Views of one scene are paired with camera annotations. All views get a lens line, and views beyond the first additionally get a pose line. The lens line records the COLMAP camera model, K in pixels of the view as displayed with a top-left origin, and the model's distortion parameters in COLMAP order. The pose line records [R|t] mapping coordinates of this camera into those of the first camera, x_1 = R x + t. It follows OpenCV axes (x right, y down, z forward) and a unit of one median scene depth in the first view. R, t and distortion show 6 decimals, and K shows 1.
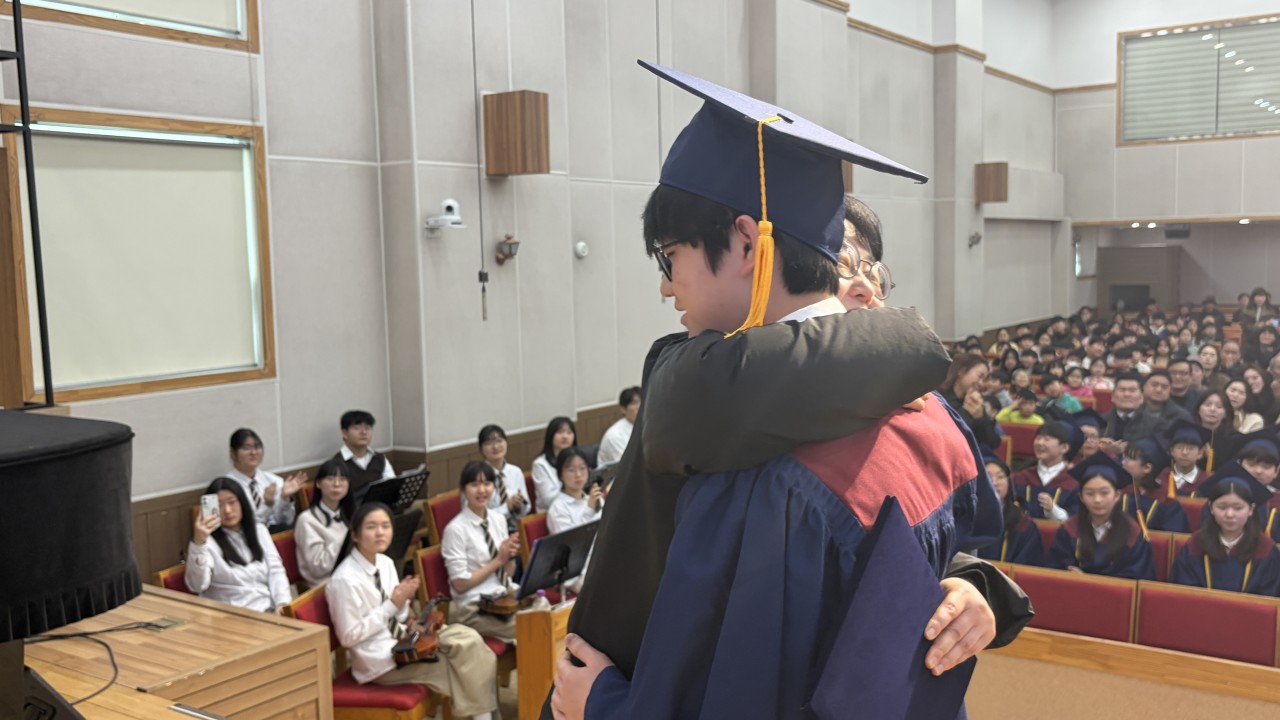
lens RADIAL K [[1199.0, 0, 666.8], [0, 1199.0, 352.9], [0, 0, 1]] dist [0.019679, -0.008034]
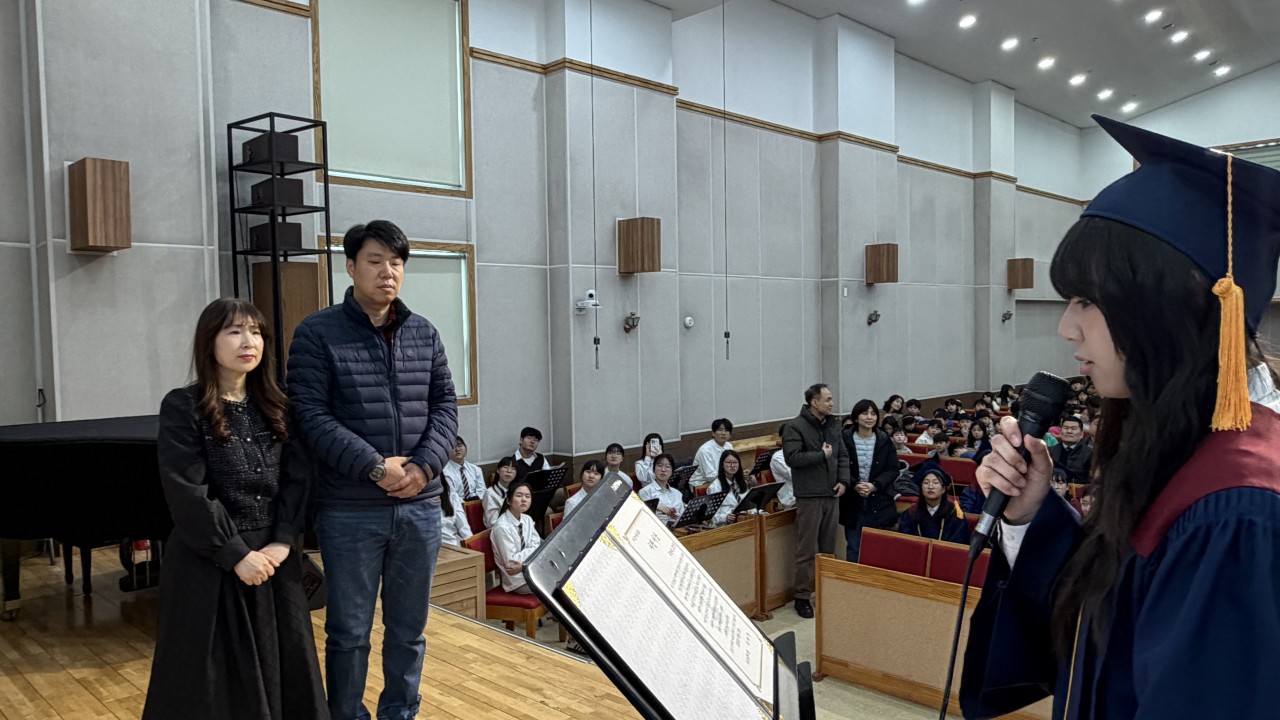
lens RADIAL K [[913.1, 0, 644.9], [0, 913.1, 365.1], [0, 0, 1]] dist [-0.002687, 0.001568]
pose [[0.983394, 0.014976, -0.180865, 0.104673], [-0.021584, 0.999167, -0.034621, 0.006306], [0.180196, 0.037950, 0.982898, -0.131233]]
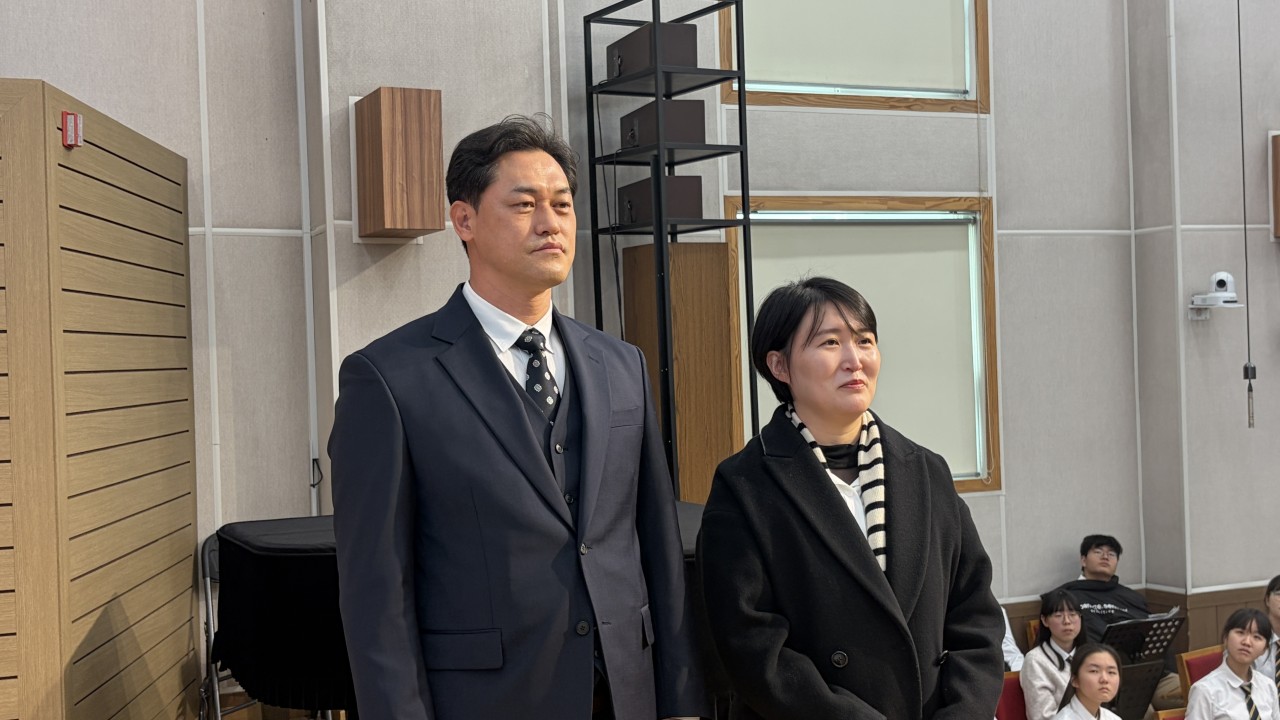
lens RADIAL K [[1578.1, 0, 640.0], [0, 1578.1, 360.0], [0, 0, 1]] dist [0.232962, -0.919650]
pose [[0.848126, -0.004258, -0.529778, 0.055068], [-0.030801, 0.997880, -0.057329, 0.001209], [0.528899, 0.064939, 0.846197, -0.091350]]
